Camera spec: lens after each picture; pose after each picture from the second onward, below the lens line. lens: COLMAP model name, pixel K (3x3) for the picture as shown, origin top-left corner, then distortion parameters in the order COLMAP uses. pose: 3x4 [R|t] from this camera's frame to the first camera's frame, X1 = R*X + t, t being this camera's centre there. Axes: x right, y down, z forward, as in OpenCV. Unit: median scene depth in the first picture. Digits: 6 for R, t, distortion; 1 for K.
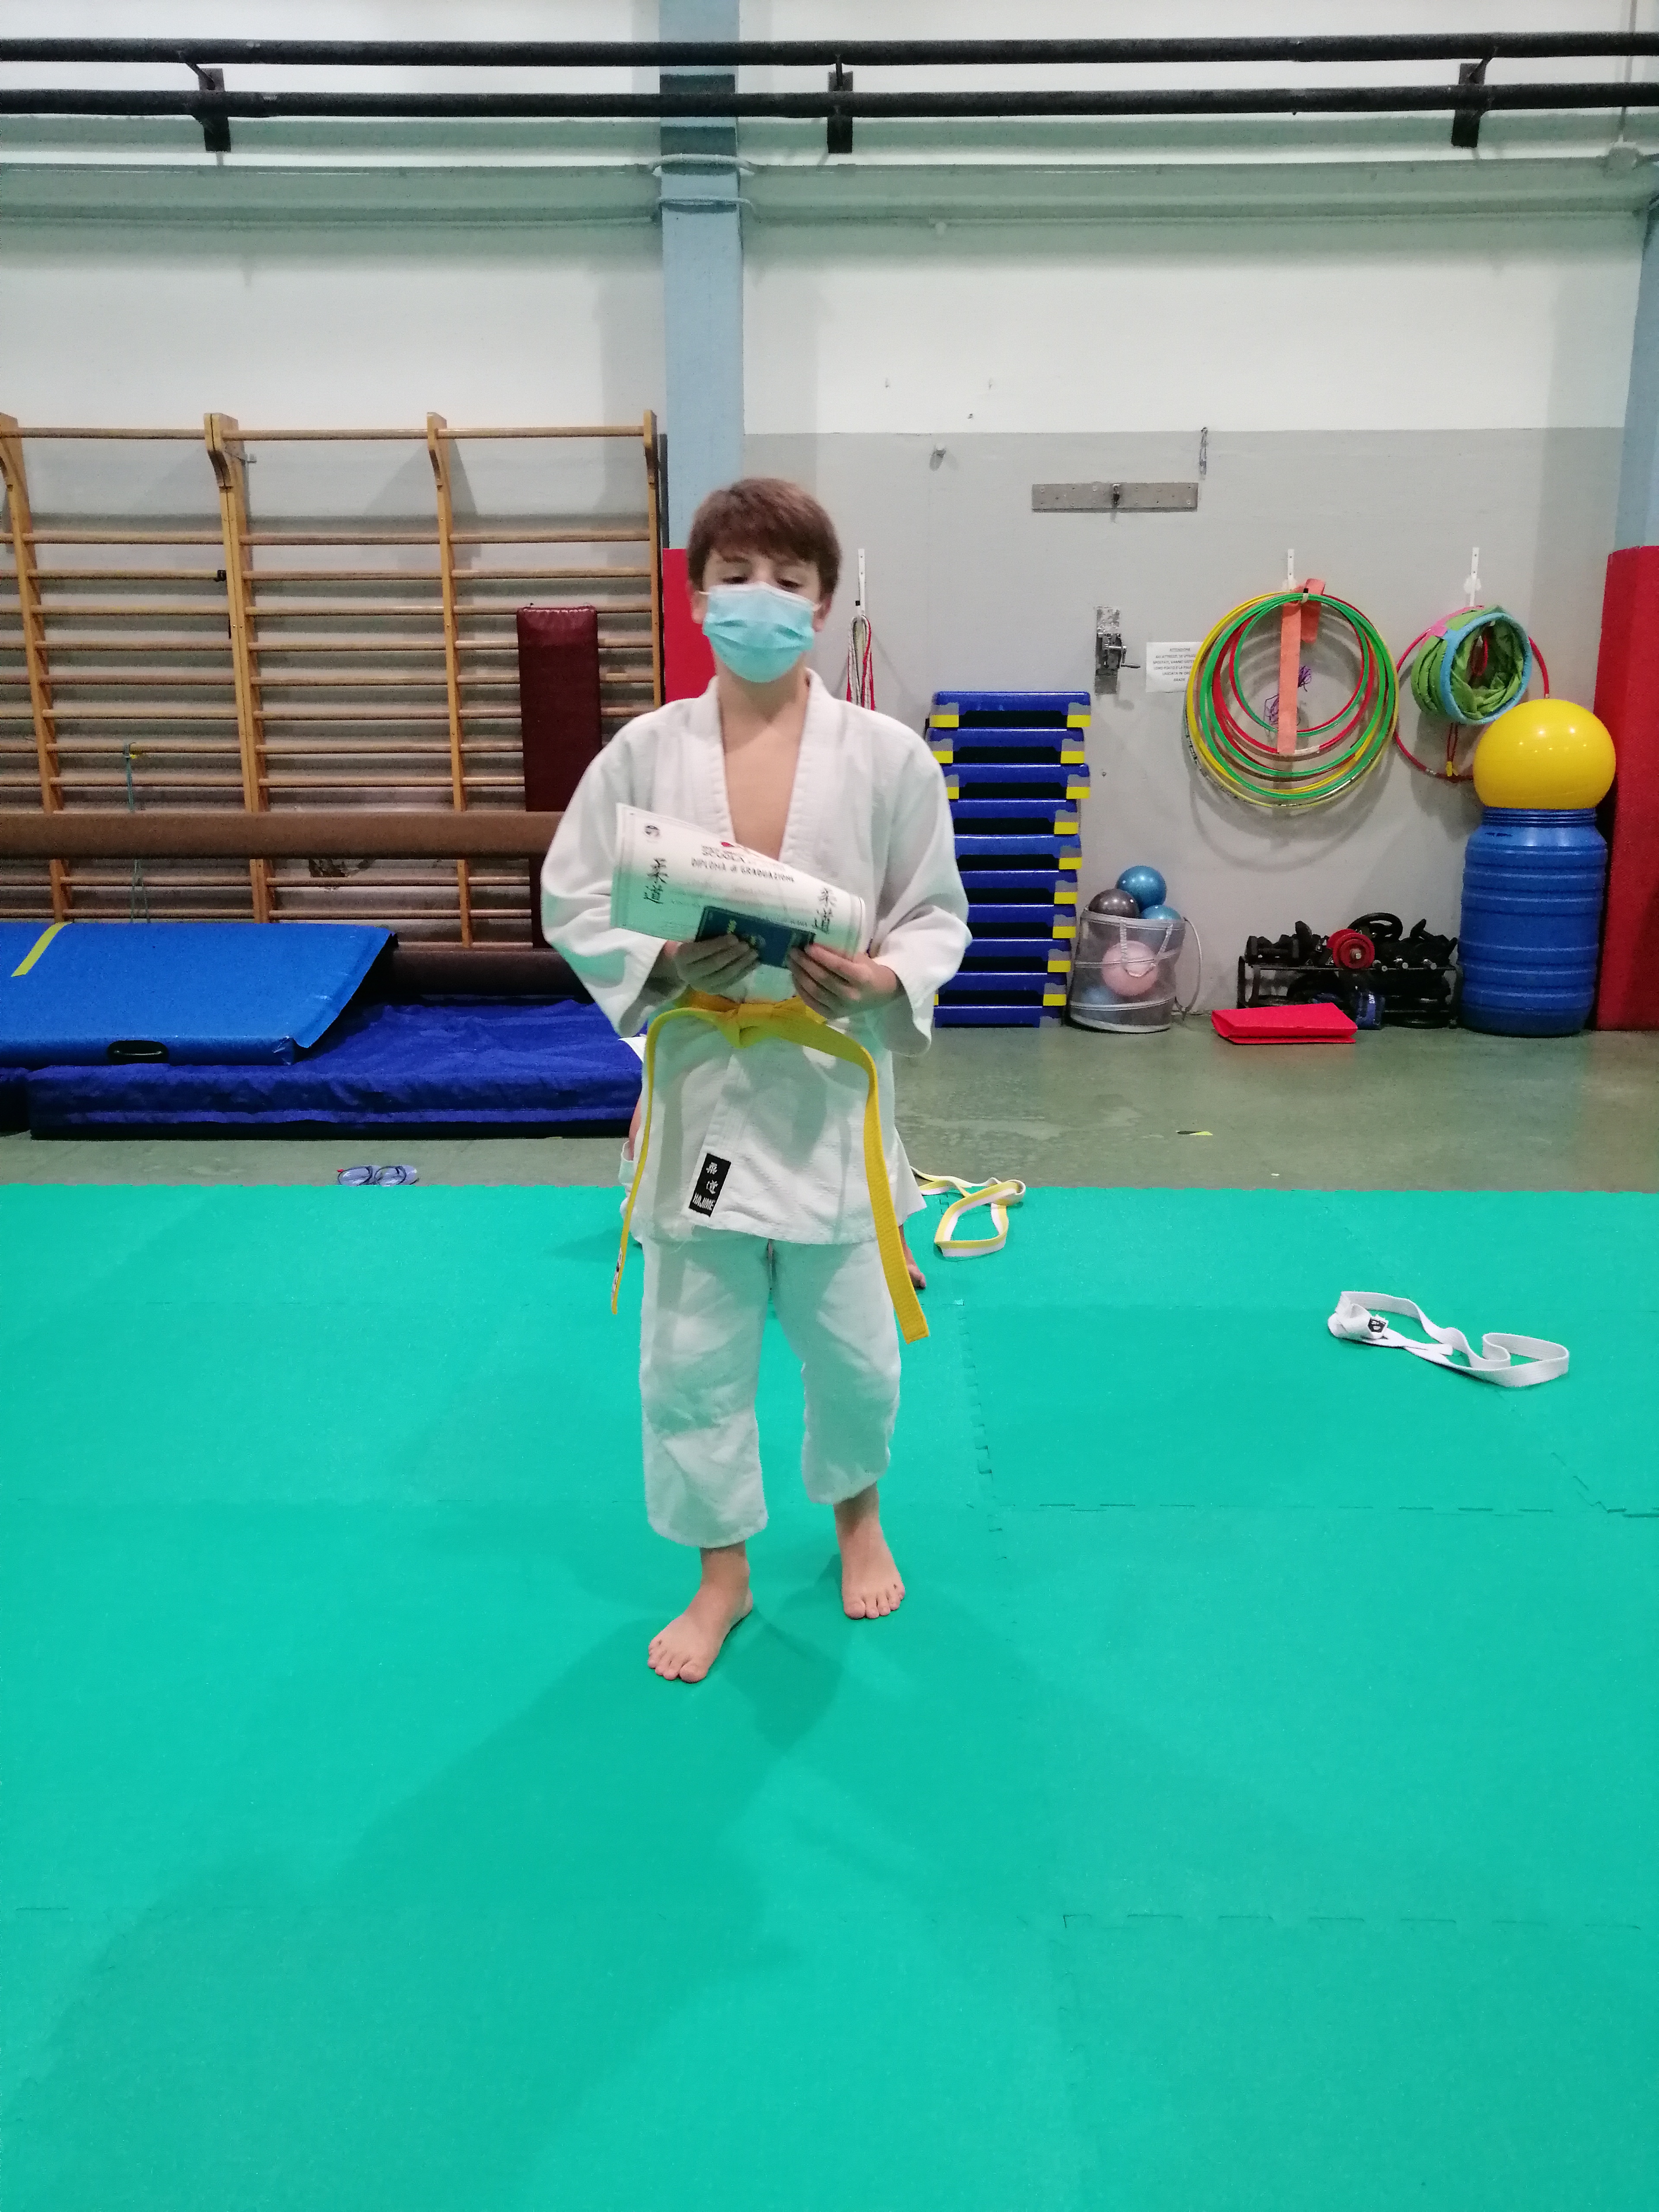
lens RADIAL K [[1733.5, 0, 785.3], [0, 1733.5, 1103.6], [0, 0, 1]] dist [-0.042479, 0.074926]
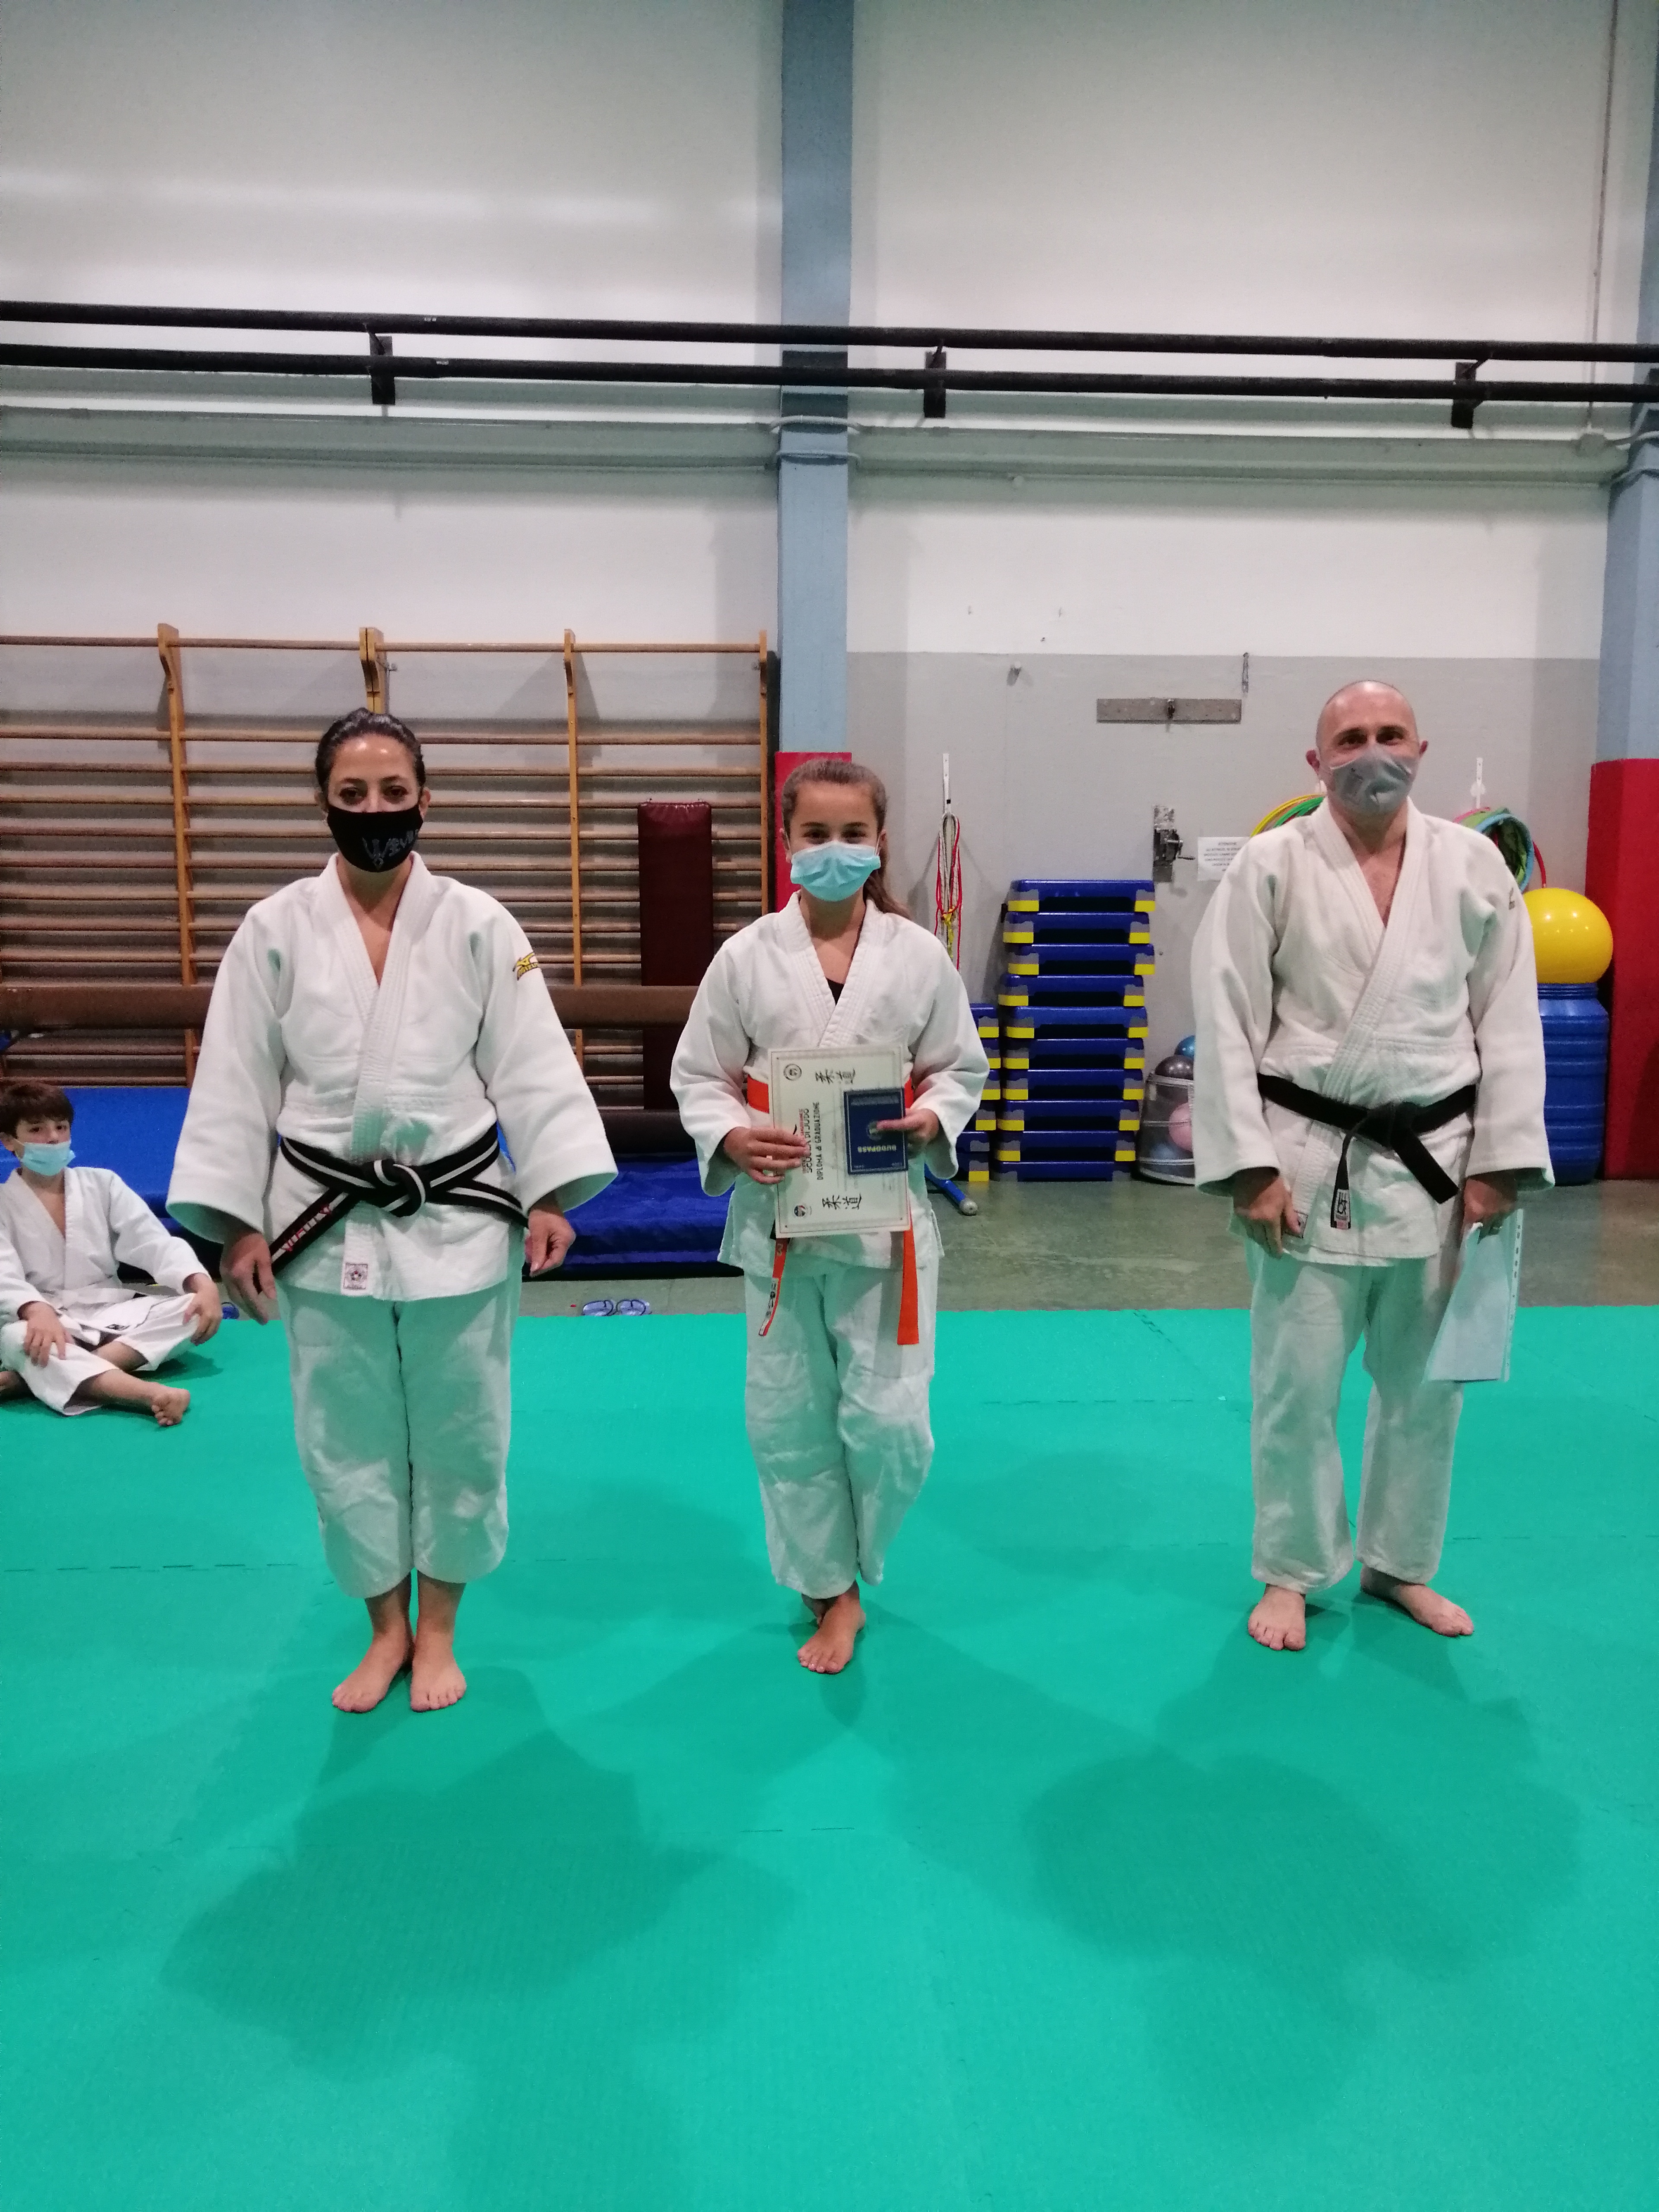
lens RADIAL K [[1733.5, 0, 785.3], [0, 1733.5, 1103.6], [0, 0, 1]] dist [-0.042479, 0.074926]
pose [[0.997533, -0.004310, 0.070067, -0.140608], [0.011640, 0.994453, -0.104537, 0.019683], [-0.069228, 0.105095, 0.992050, -0.078521]]
